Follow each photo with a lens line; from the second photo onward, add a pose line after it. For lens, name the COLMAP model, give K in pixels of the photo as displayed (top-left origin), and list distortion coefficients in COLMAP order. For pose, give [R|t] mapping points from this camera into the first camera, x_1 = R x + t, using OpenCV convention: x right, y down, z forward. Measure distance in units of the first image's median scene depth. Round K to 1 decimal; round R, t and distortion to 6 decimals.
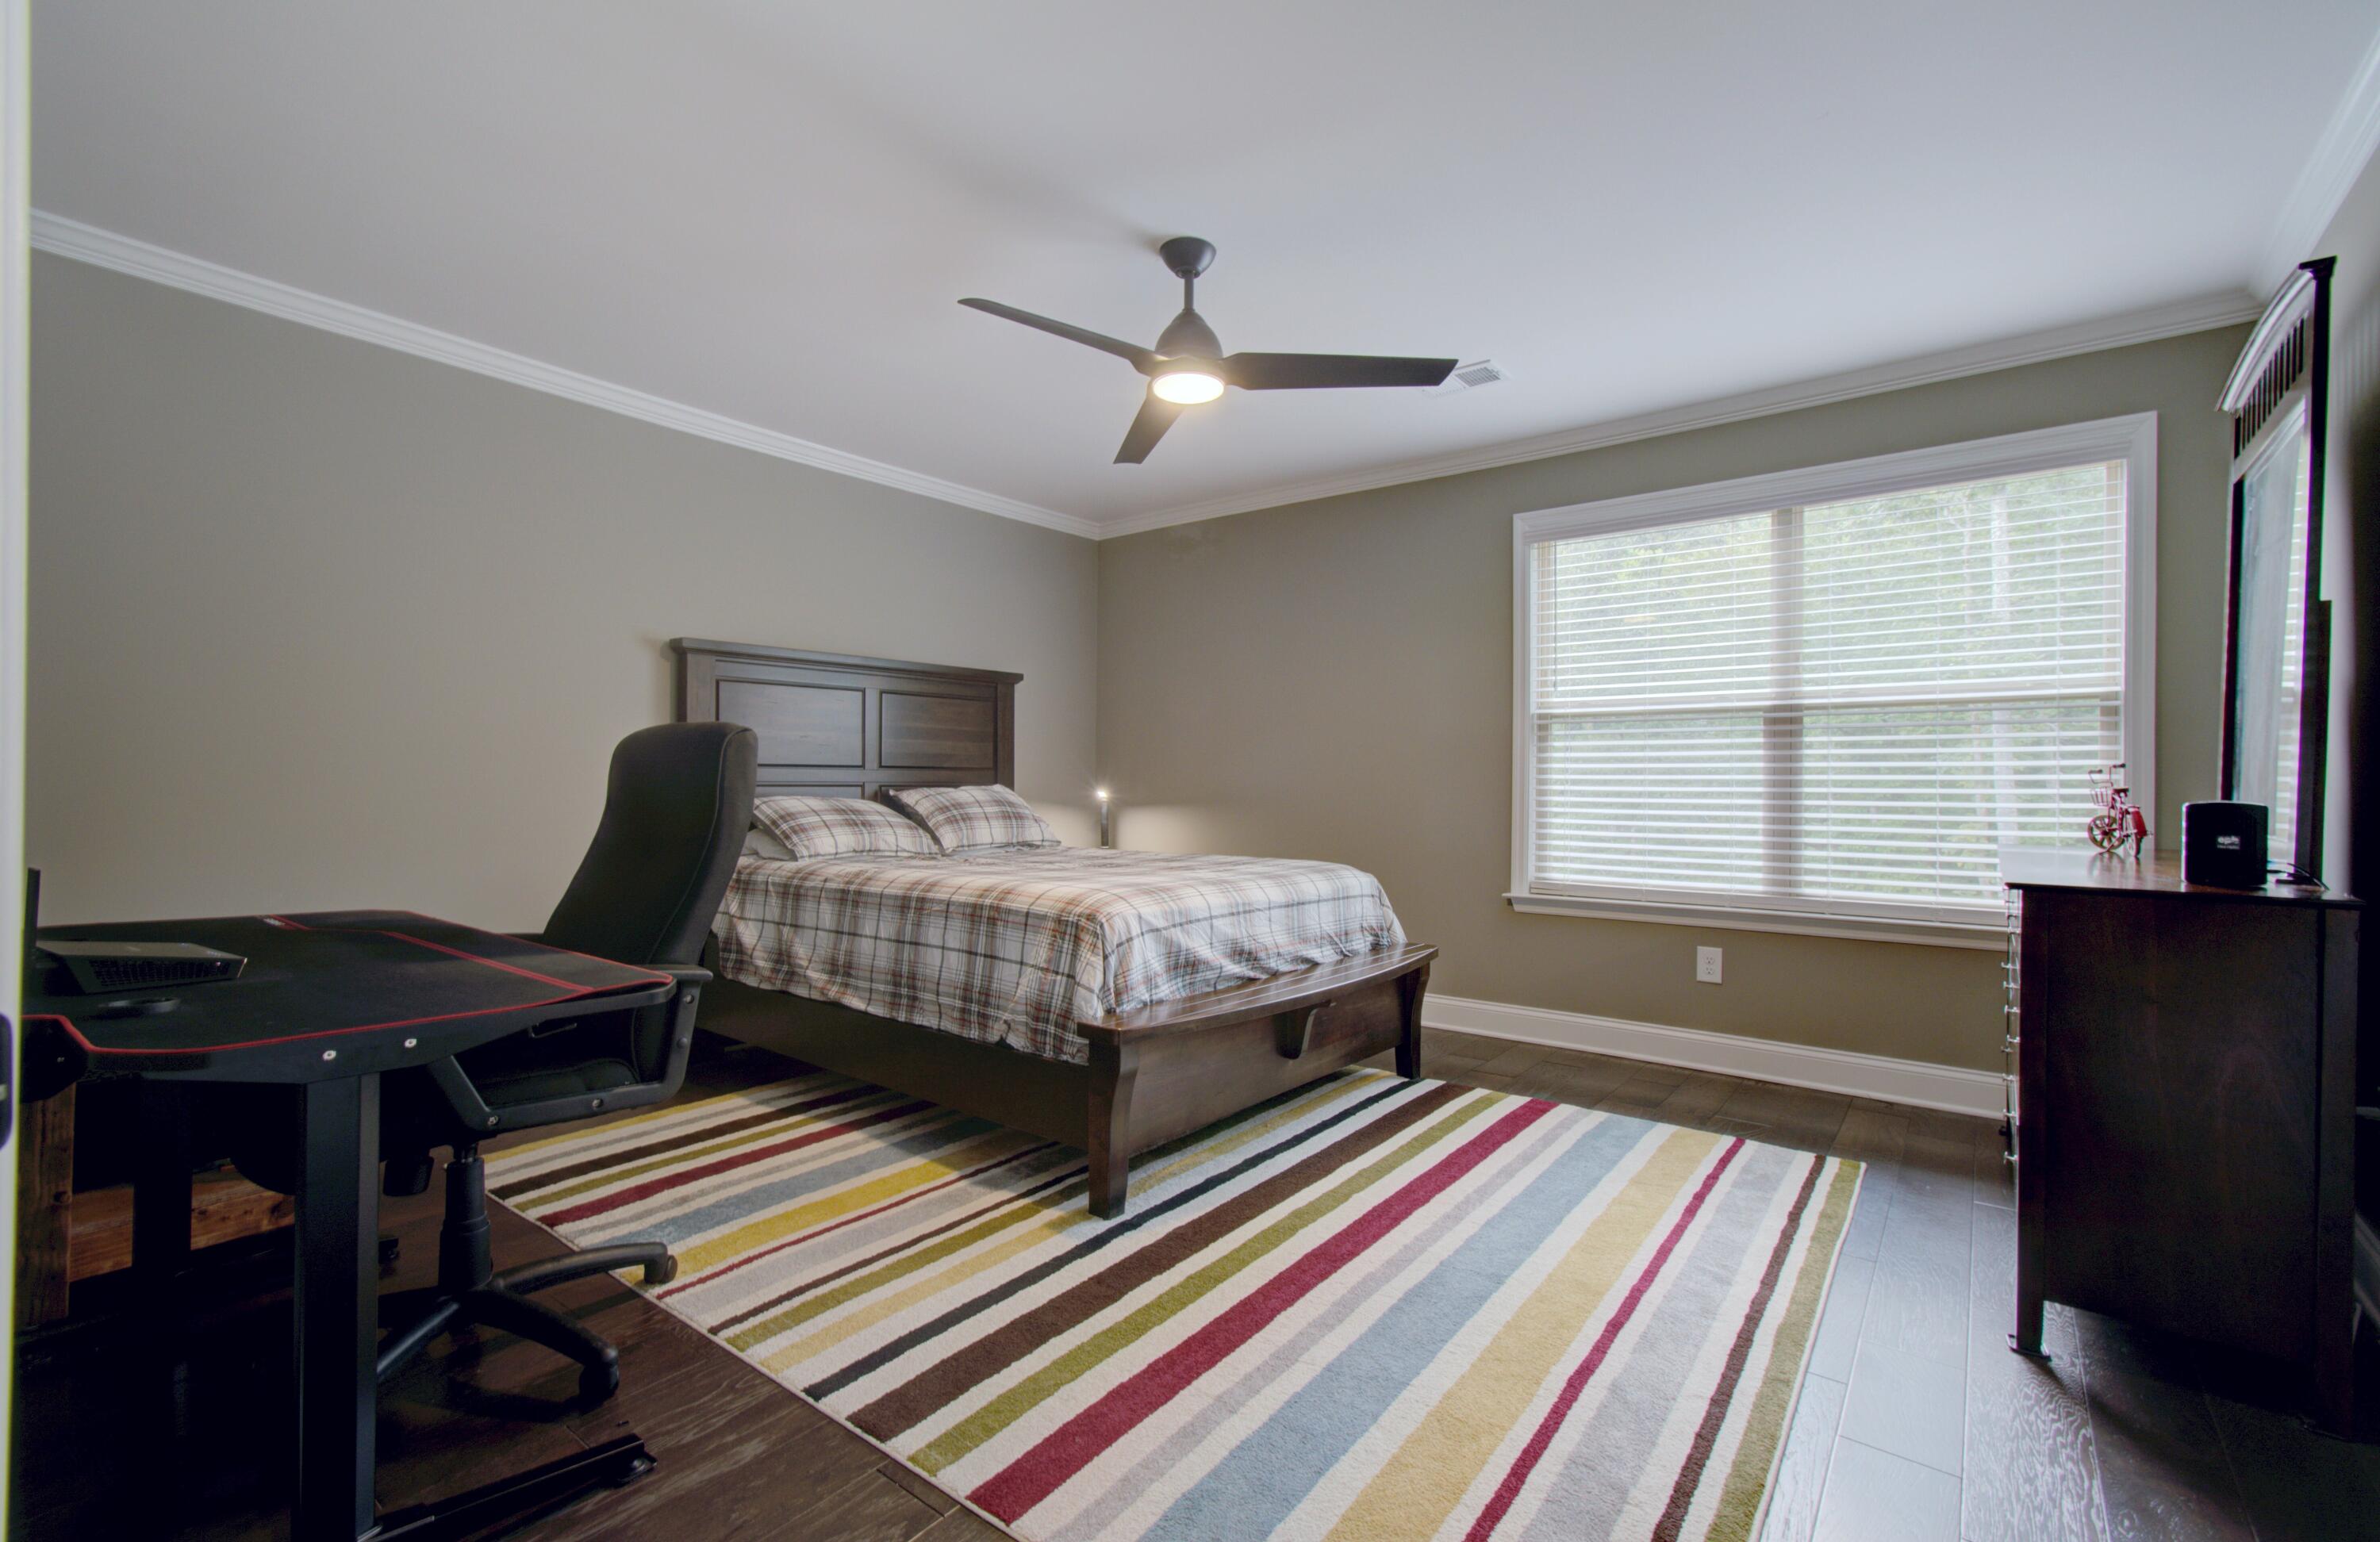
lens RADIAL K [[1011.2, 0, 1190.0], [0, 1011.2, 771.0], [0, 0, 1]] dist [-0.000708, -0.000050]
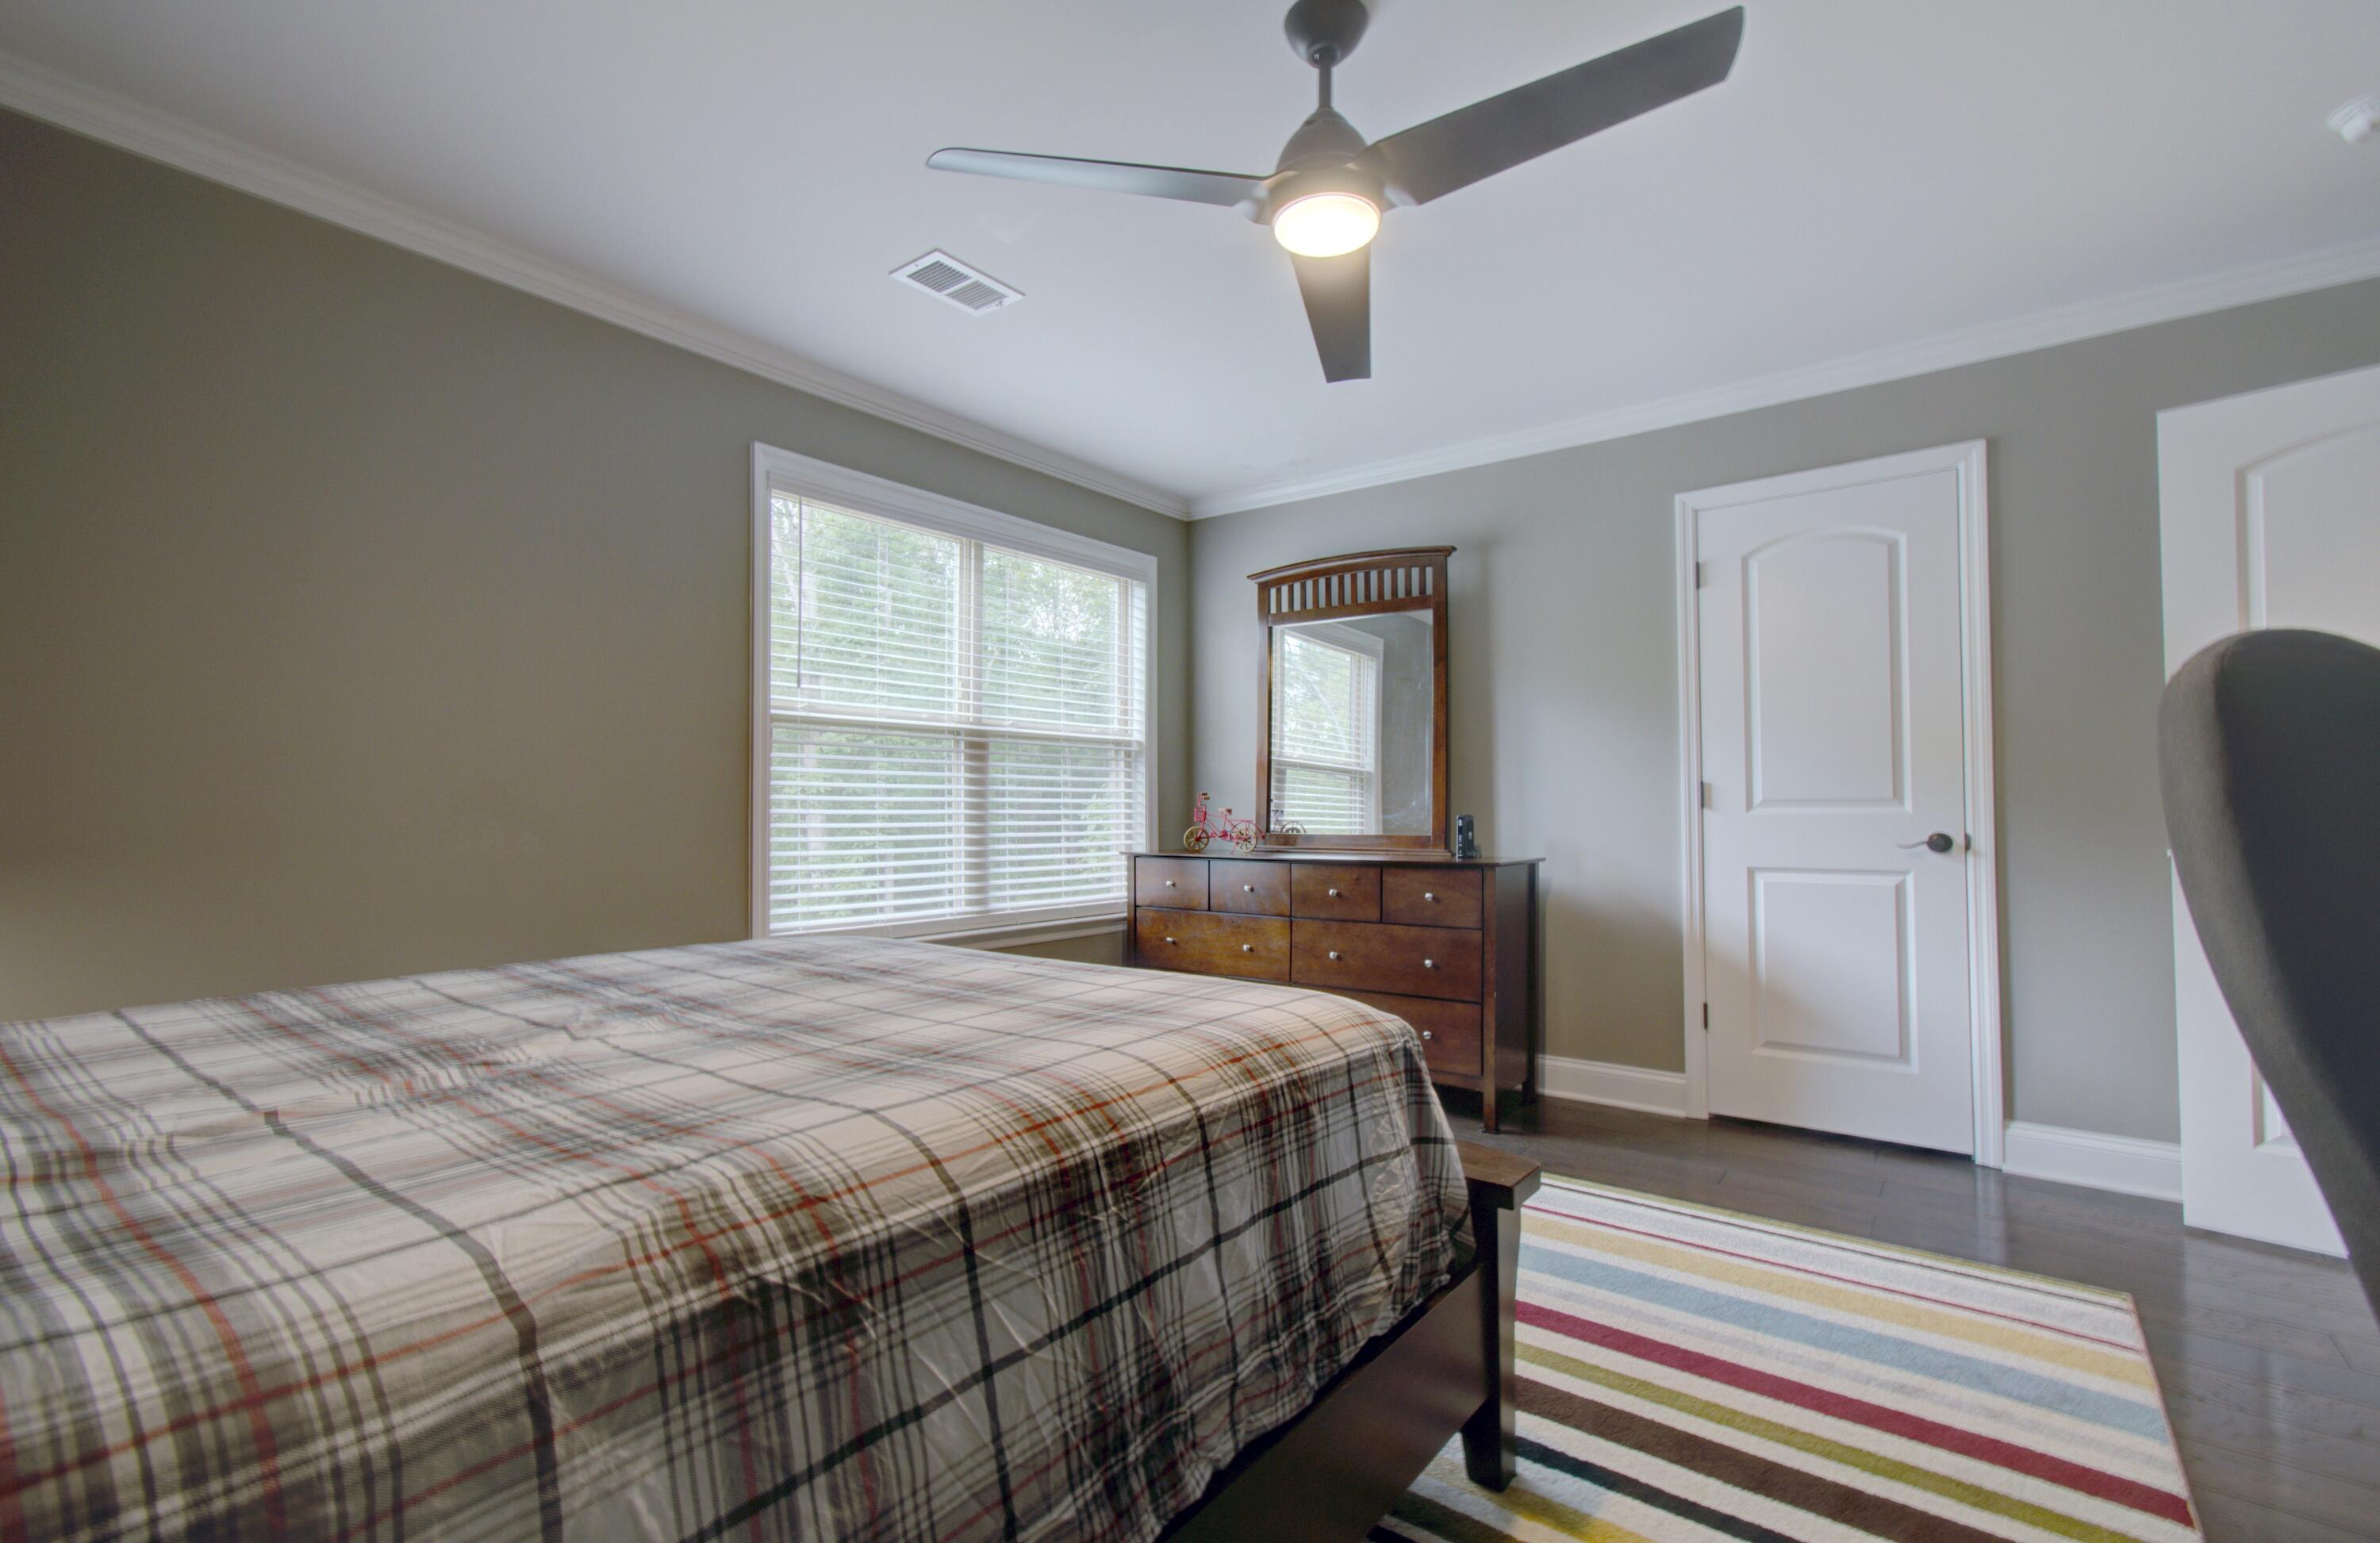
lens RADIAL K [[1058.7, 0, 1190.0], [0, 1058.7, 771.5], [0, 0, 1]] dist [-0.000626, -0.000024]
pose [[-0.004337, 0.027322, 0.999617, -0.532912], [-0.004264, 0.999617, -0.027340, 0.006434], [-0.999982, -0.004380, -0.004219, 0.830865]]
